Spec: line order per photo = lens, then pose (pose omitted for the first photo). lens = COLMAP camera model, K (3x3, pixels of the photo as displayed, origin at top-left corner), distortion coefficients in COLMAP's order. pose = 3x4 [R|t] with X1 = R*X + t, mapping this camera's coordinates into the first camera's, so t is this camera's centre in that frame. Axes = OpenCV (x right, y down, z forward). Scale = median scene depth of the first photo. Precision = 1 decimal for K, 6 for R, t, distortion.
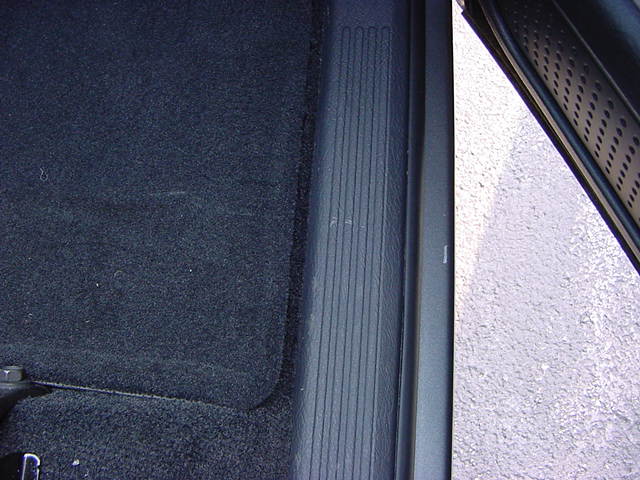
lens RADIAL K [[683.7, 0, 320.5], [0, 683.7, 240.8], [0, 0, 1]] dist [-0.156749, 0.042100]
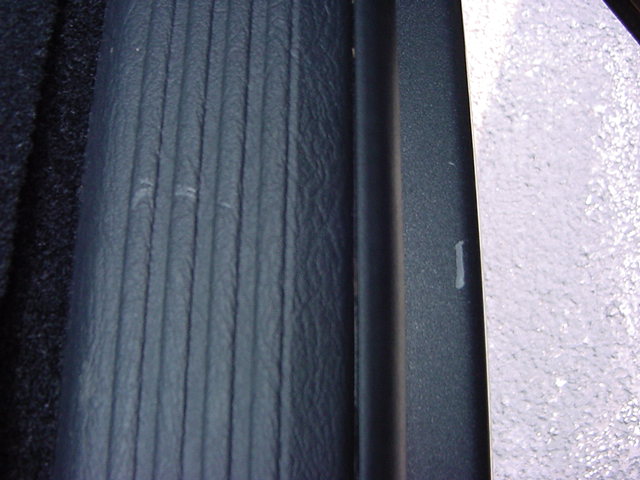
lens RADIAL K [[683.7, 0, 318.9], [0, 683.7, 238.0], [0, 0, 1]] dist [-0.156749, 0.042100]
pose [[0.996807, -0.042648, 0.067508, 0.041577], [0.039151, 0.997864, 0.052300, -0.009767], [-0.069594, -0.049490, 0.996347, 0.329332]]
